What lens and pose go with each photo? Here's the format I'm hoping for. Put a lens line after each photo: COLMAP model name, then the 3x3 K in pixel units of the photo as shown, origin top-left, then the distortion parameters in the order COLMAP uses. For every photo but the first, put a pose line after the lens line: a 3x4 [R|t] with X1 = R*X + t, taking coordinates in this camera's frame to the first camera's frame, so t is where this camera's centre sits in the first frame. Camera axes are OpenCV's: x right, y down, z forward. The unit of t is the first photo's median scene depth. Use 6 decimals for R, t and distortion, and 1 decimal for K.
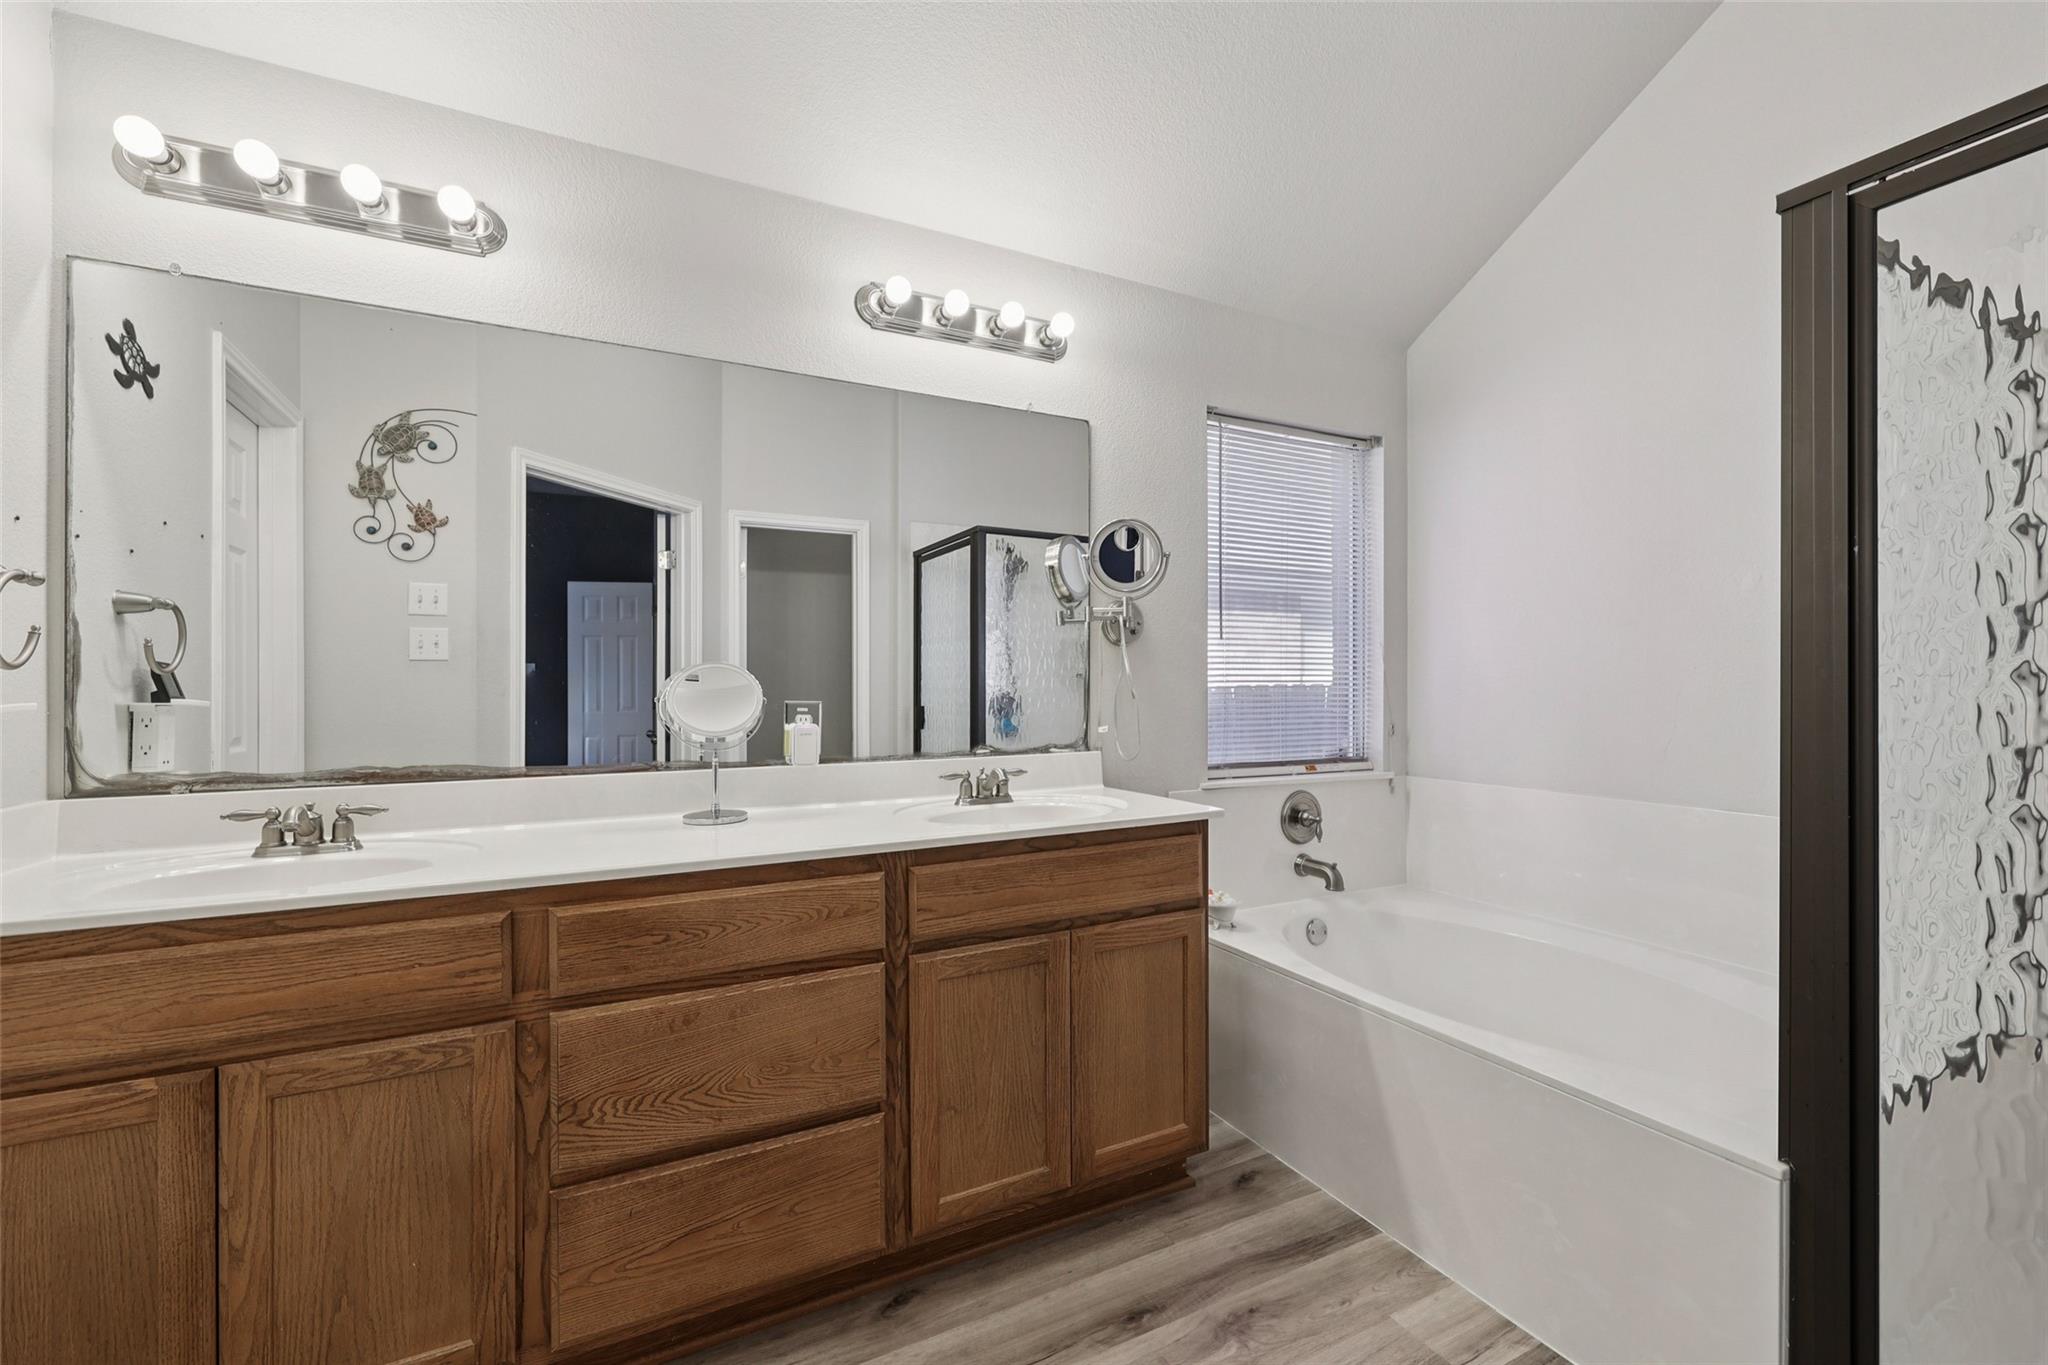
lens RADIAL K [[868.7, 0, 1049.0], [0, 868.7, 672.8], [0, 0, 1]] dist [-0.001176, 0.001252]
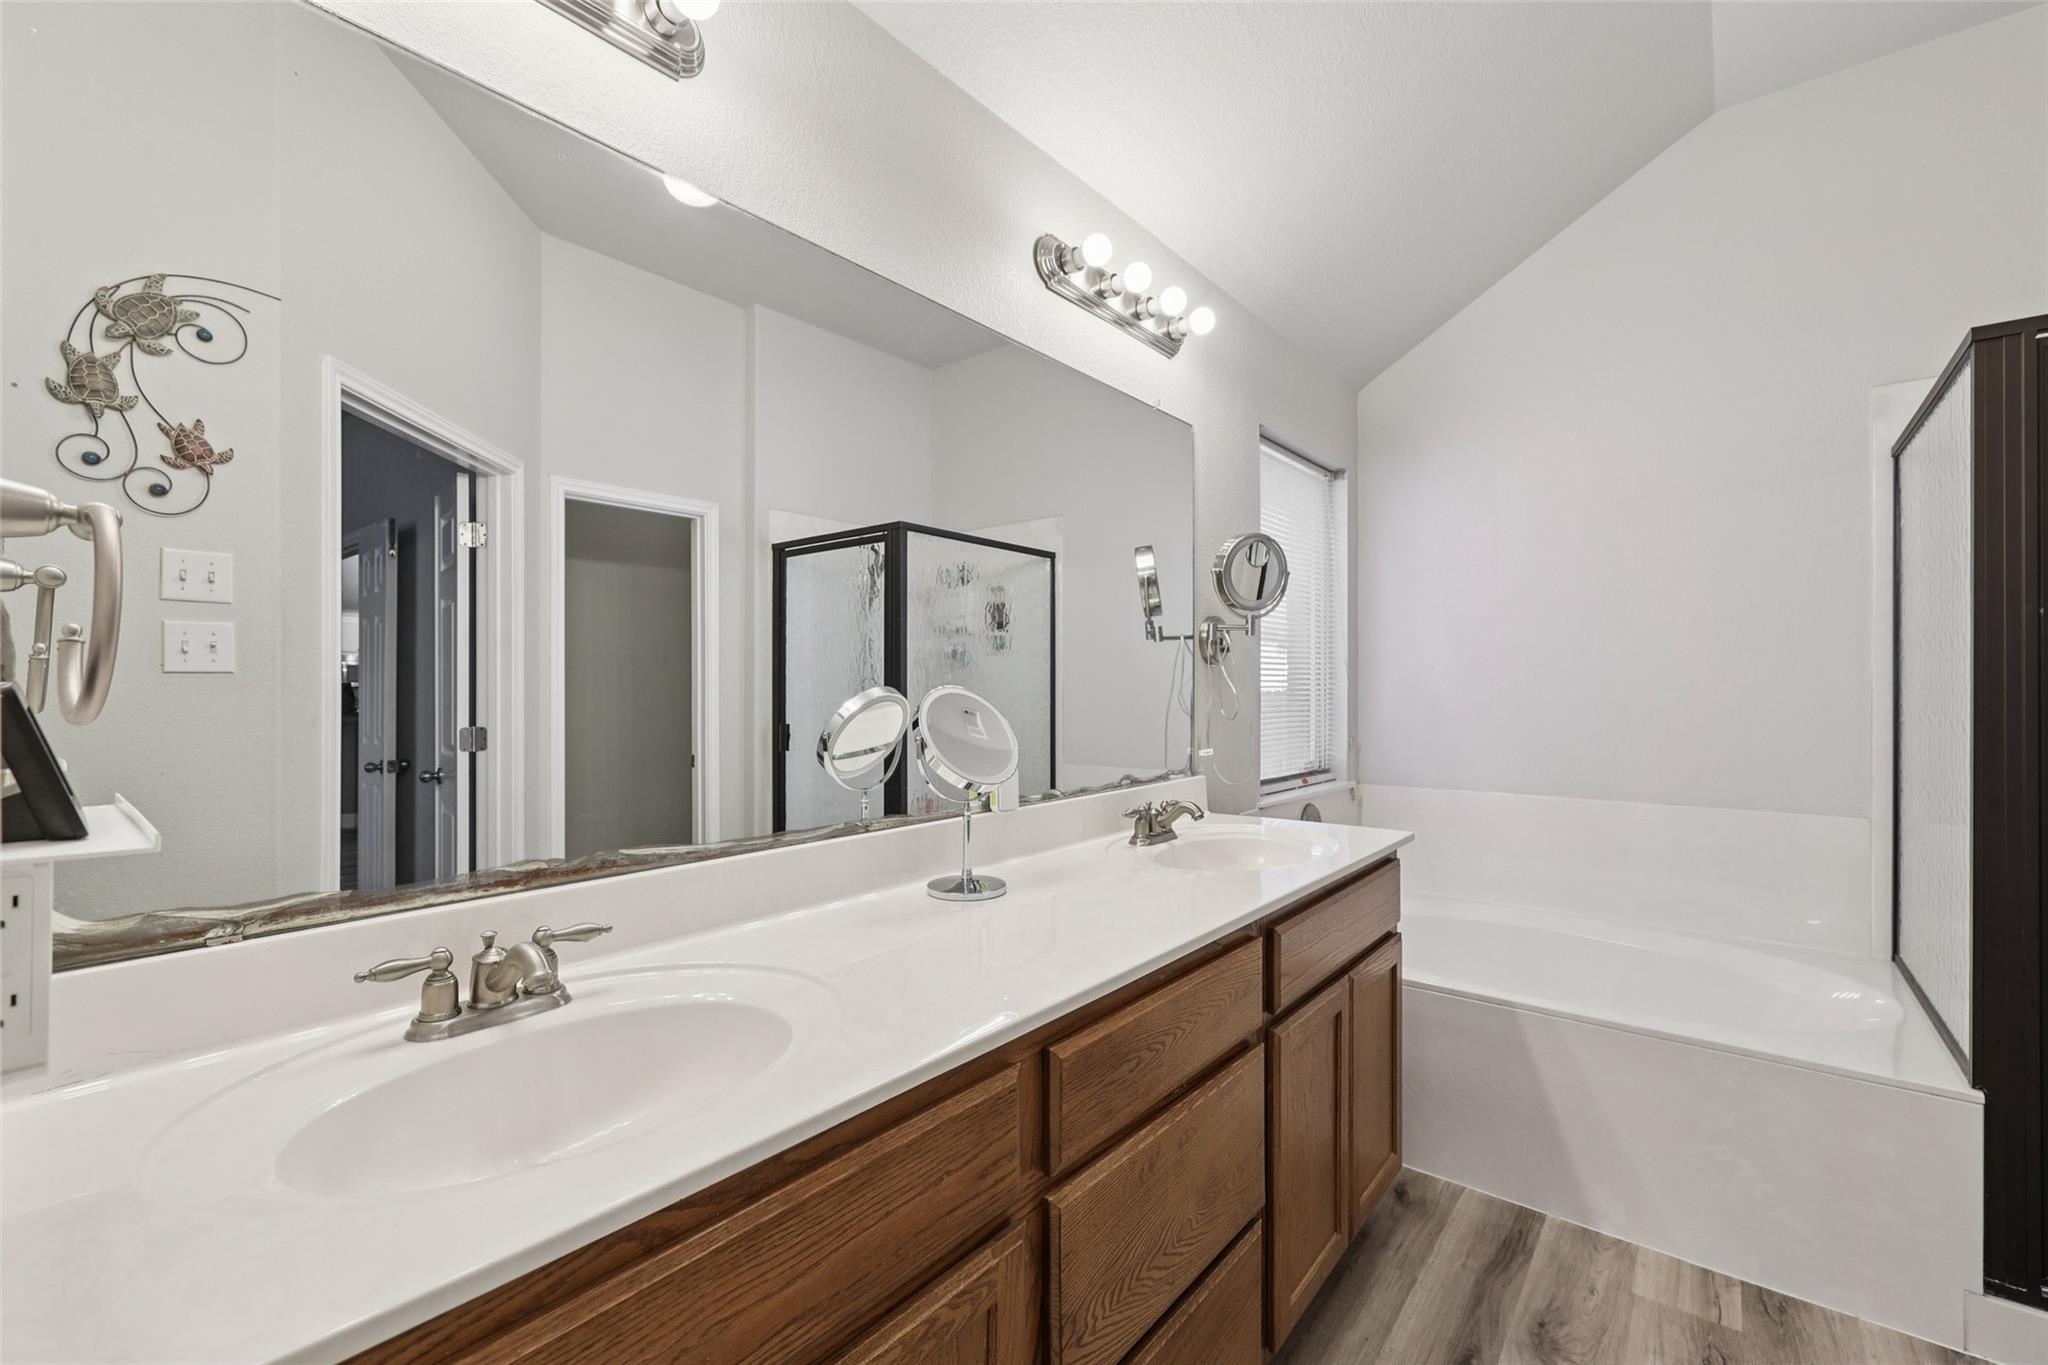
lens RADIAL K [[868.7, 0, 1036.3], [0, 868.7, 681.0], [0, 0, 1]] dist [-0.001176, 0.001252]
pose [[0.916907, 0.003061, 0.399090, -0.480595], [-0.004720, 0.999984, 0.003175, -0.015106], [-0.399074, -0.004795, 0.916906, 0.202941]]
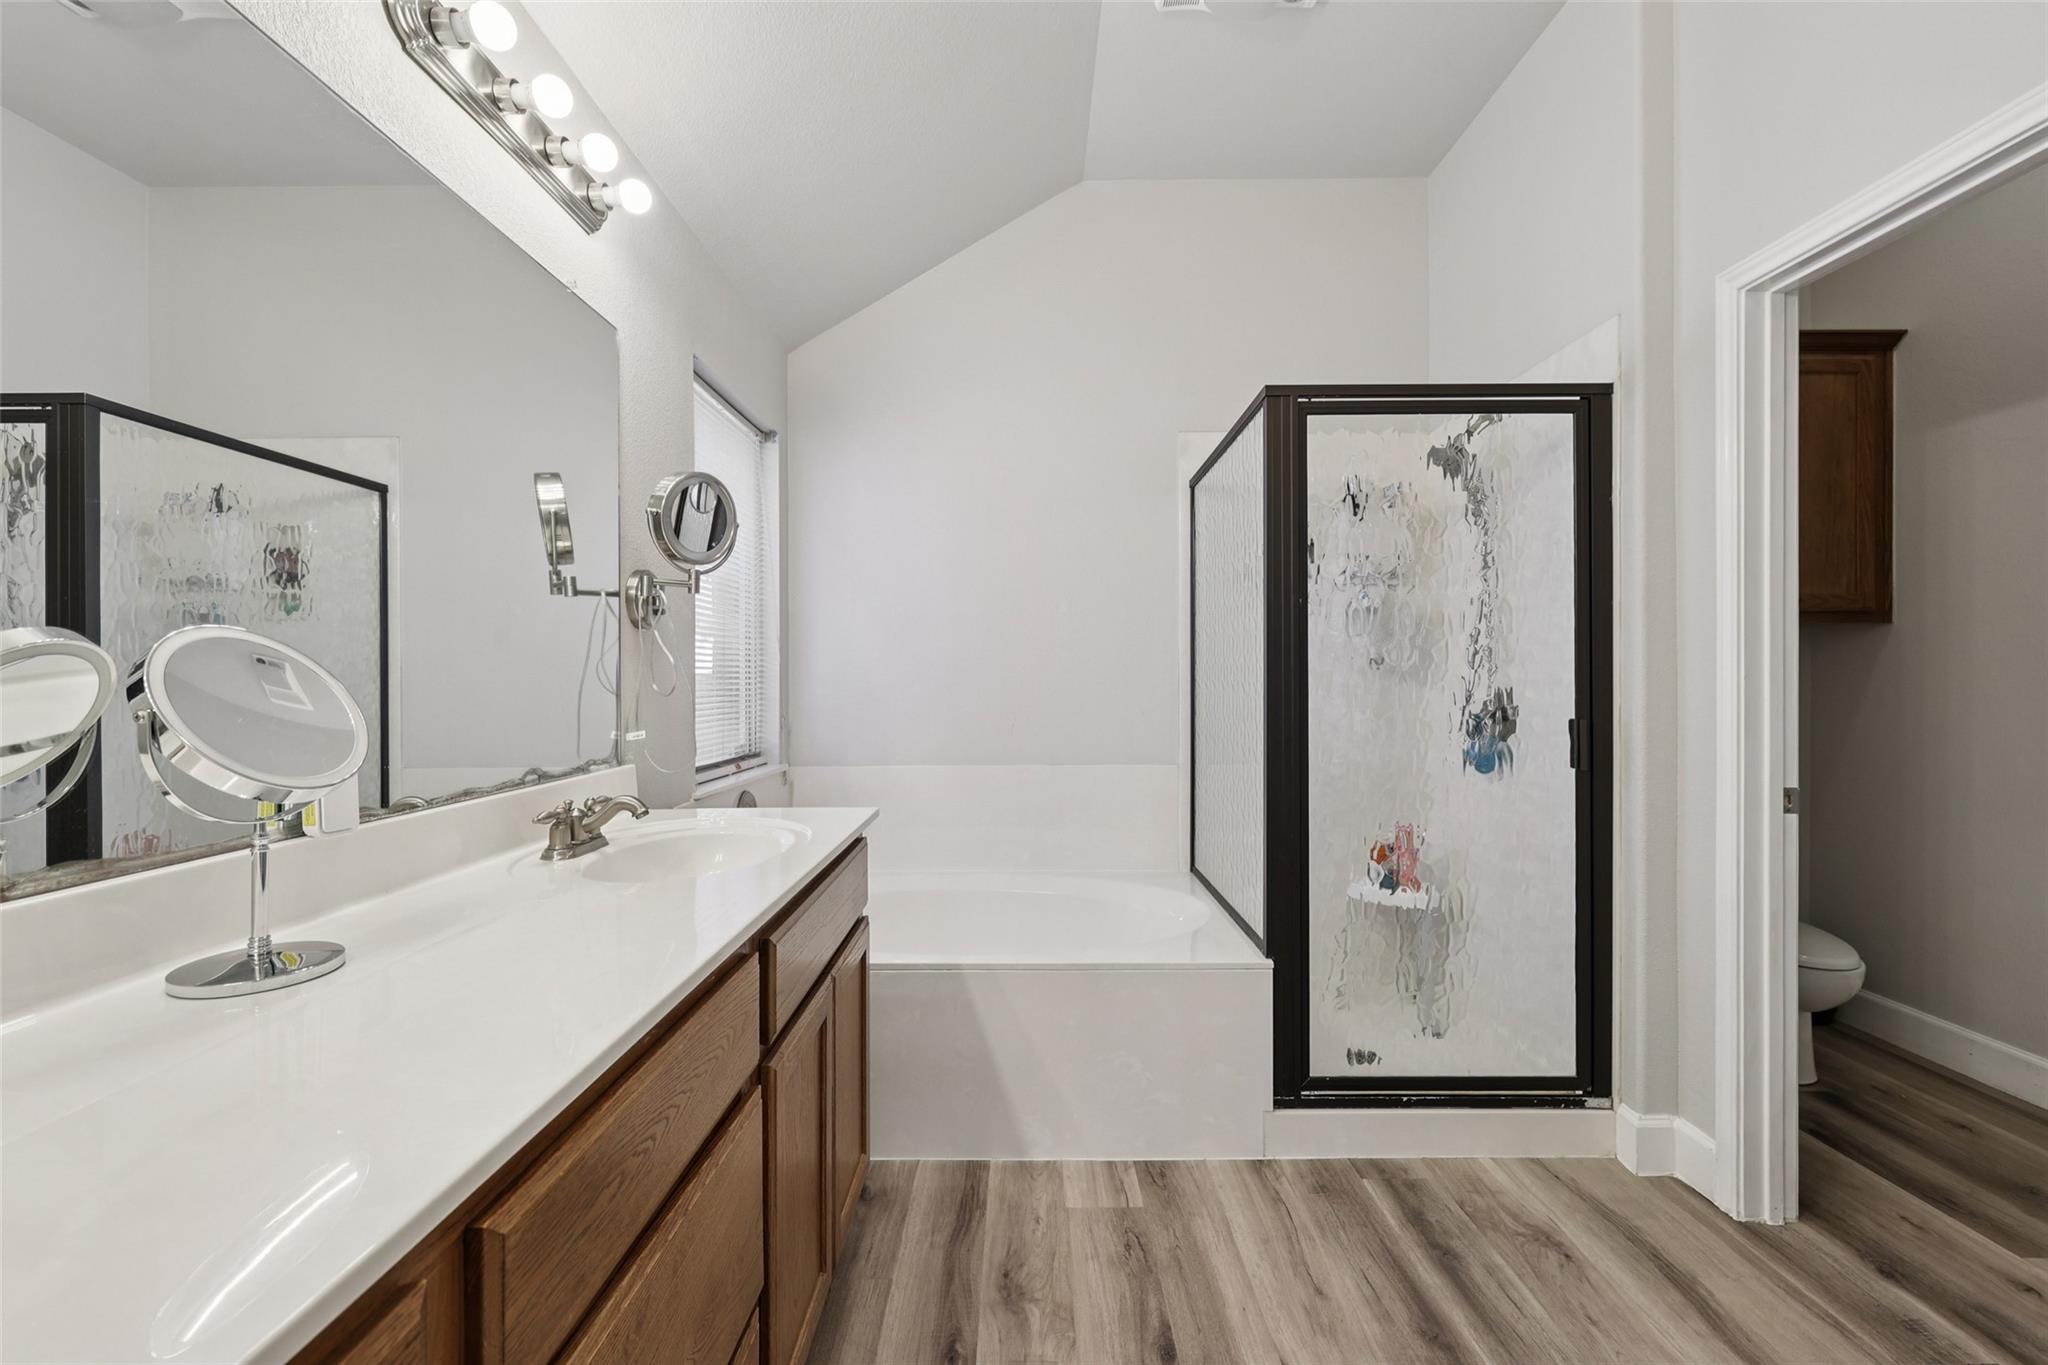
lens RADIAL K [[868.7, 0, 1028.7], [0, 868.7, 676.3], [0, 0, 1]] dist [-0.001176, 0.001252]
pose [[0.467351, 0.000528, 0.884072, -0.451162], [-0.005049, 0.999985, 0.002072, 0.008417], [-0.884057, -0.005432, 0.467347, 0.328062]]
